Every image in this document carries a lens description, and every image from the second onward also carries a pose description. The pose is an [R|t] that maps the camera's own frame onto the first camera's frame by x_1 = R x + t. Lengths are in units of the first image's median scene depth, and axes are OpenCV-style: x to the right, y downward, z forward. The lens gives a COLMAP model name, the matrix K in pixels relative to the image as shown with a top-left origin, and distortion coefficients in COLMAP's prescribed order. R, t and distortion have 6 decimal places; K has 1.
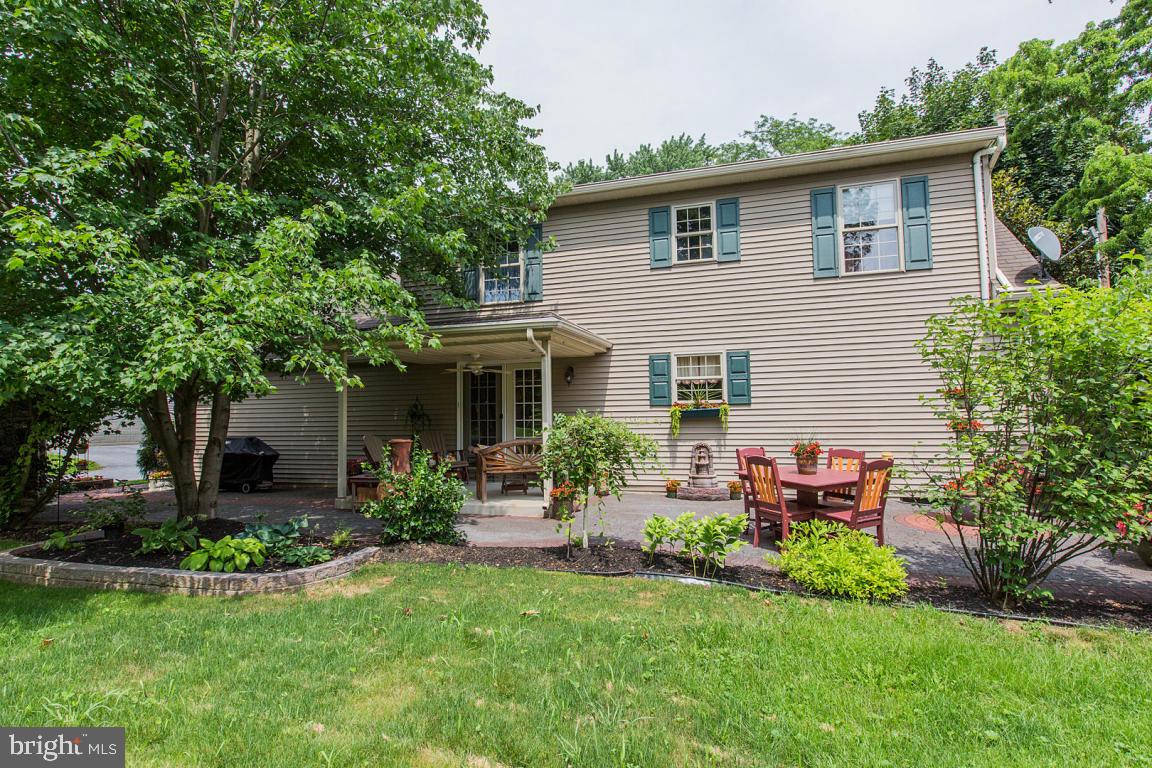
lens RADIAL K [[604.9, 0, 576.3], [0, 604.9, 384.6], [0, 0, 1]] dist [0.003573, -0.001310]
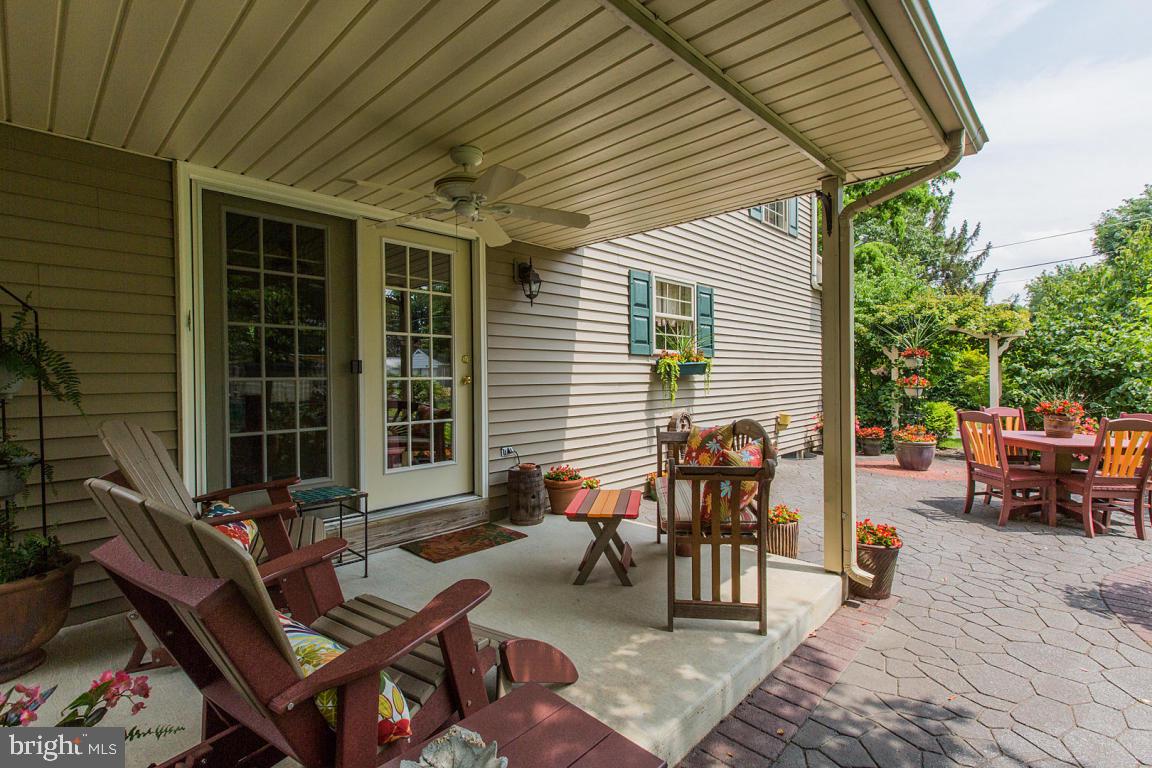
lens RADIAL K [[533.7, 0, 574.6], [0, 533.7, 382.7], [0, 0, 1]] dist [0.000535, -0.000070]
pose [[0.428115, -0.006366, 0.903702, -0.382841], [-0.066470, 0.997045, 0.038513, 0.046208], [-0.901276, -0.076557, 0.426427, 0.830596]]
